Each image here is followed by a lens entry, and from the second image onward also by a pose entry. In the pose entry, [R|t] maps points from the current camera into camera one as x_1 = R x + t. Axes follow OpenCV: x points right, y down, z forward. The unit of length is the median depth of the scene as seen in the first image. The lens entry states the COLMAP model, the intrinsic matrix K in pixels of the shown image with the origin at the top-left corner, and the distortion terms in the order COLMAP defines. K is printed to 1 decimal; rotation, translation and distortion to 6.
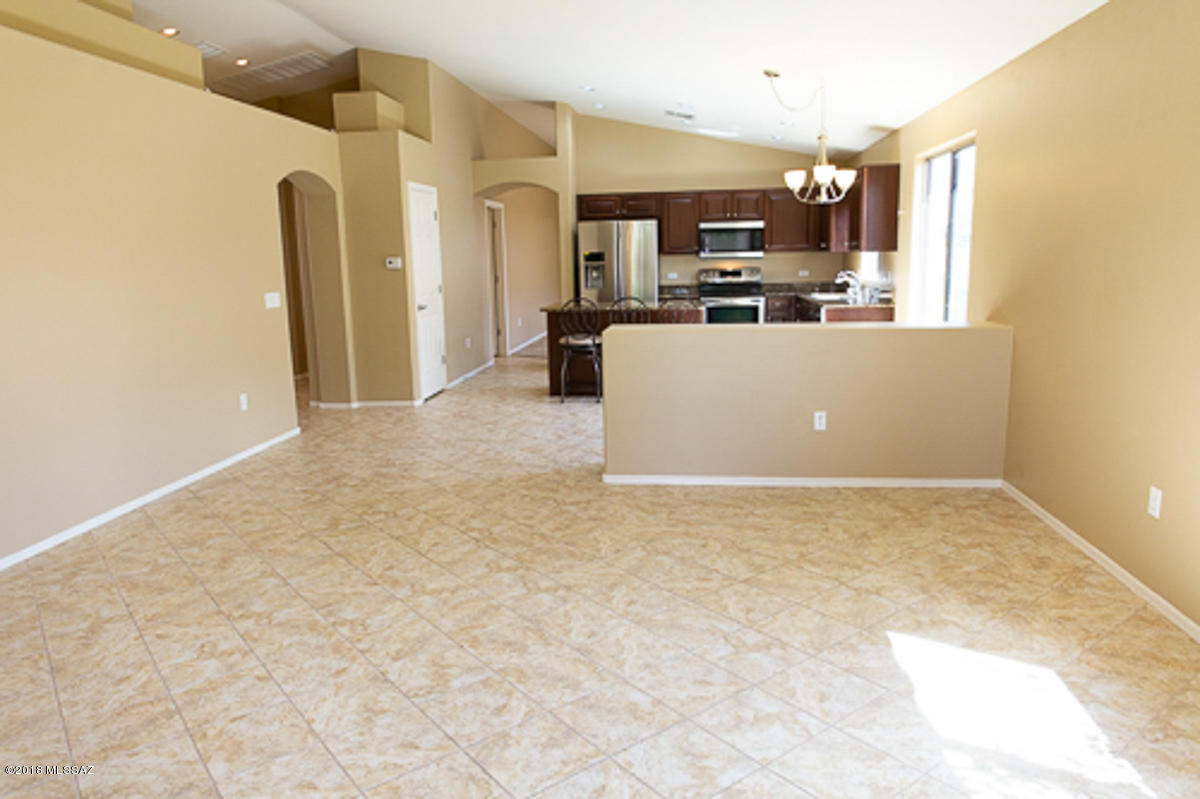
lens RADIAL K [[809.9, 0, 599.1], [0, 809.9, 394.2], [0, 0, 1]] dist [-0.002125, -0.035231]
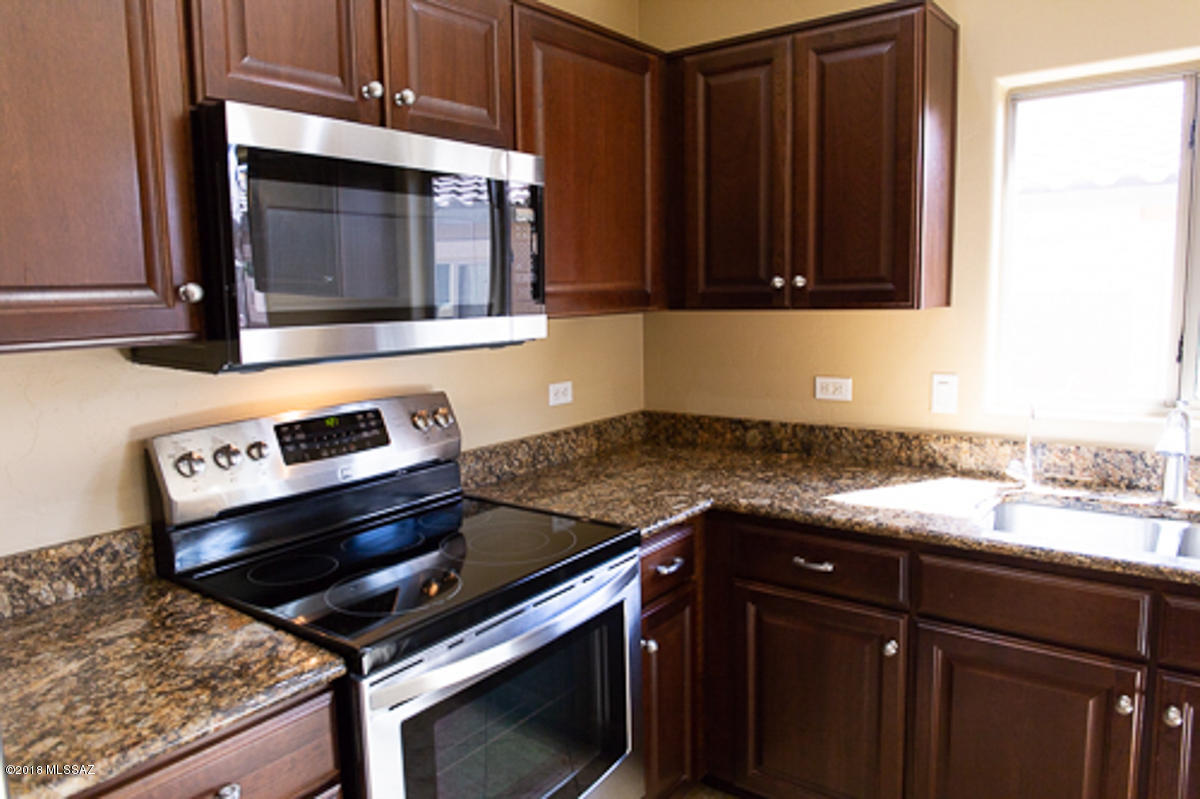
lens RADIAL K [[809.9, 0, 599.1], [0, 809.9, 394.2], [0, 0, 1]] dist [-0.002125, -0.035231]
pose [[0.508004, -0.099892, 0.855543, 0.040239], [0.157047, 0.987345, 0.022030, -0.159049], [-0.846917, 0.123169, 0.517263, 0.890851]]
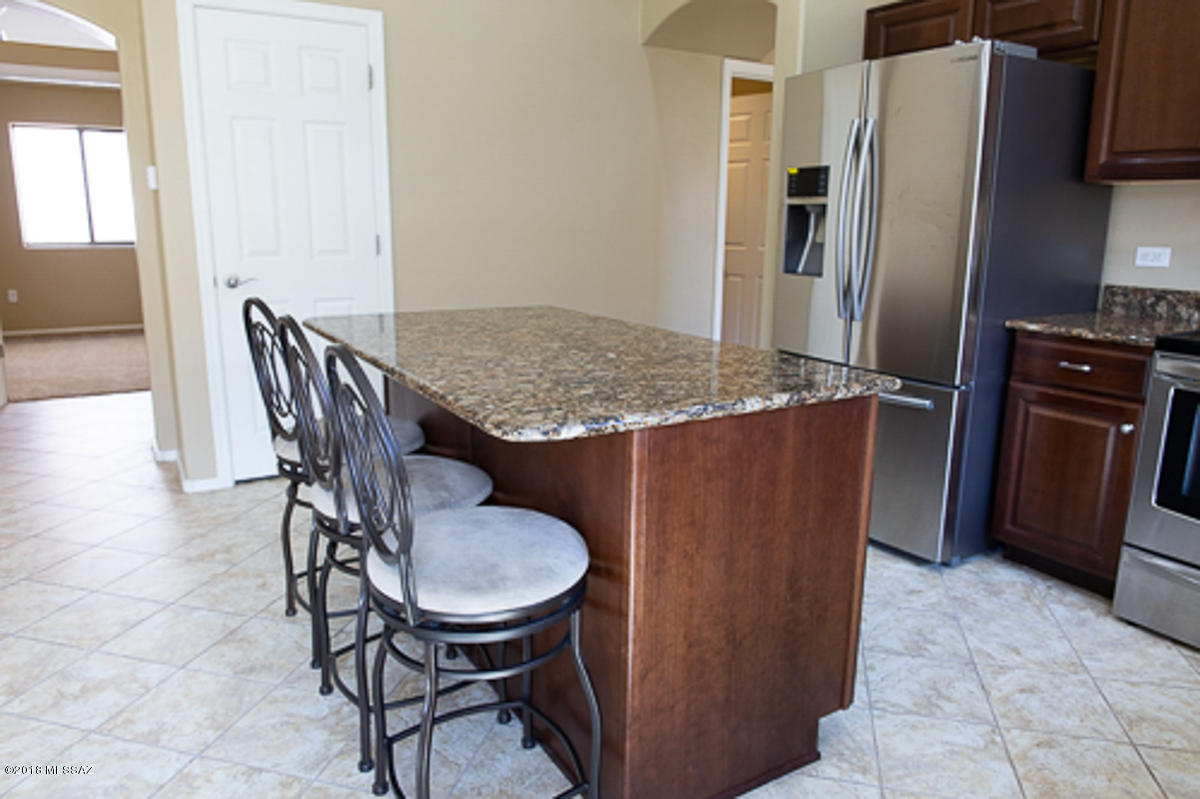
lens RADIAL K [[809.9, 0, 599.1], [0, 809.9, 394.2], [0, 0, 1]] dist [-0.002125, -0.035231]
pose [[0.609511, 0.196416, -0.768061, 0.211173], [-0.161064, 0.979297, 0.122619, -0.108086], [0.776244, 0.048969, 0.628528, 0.712886]]
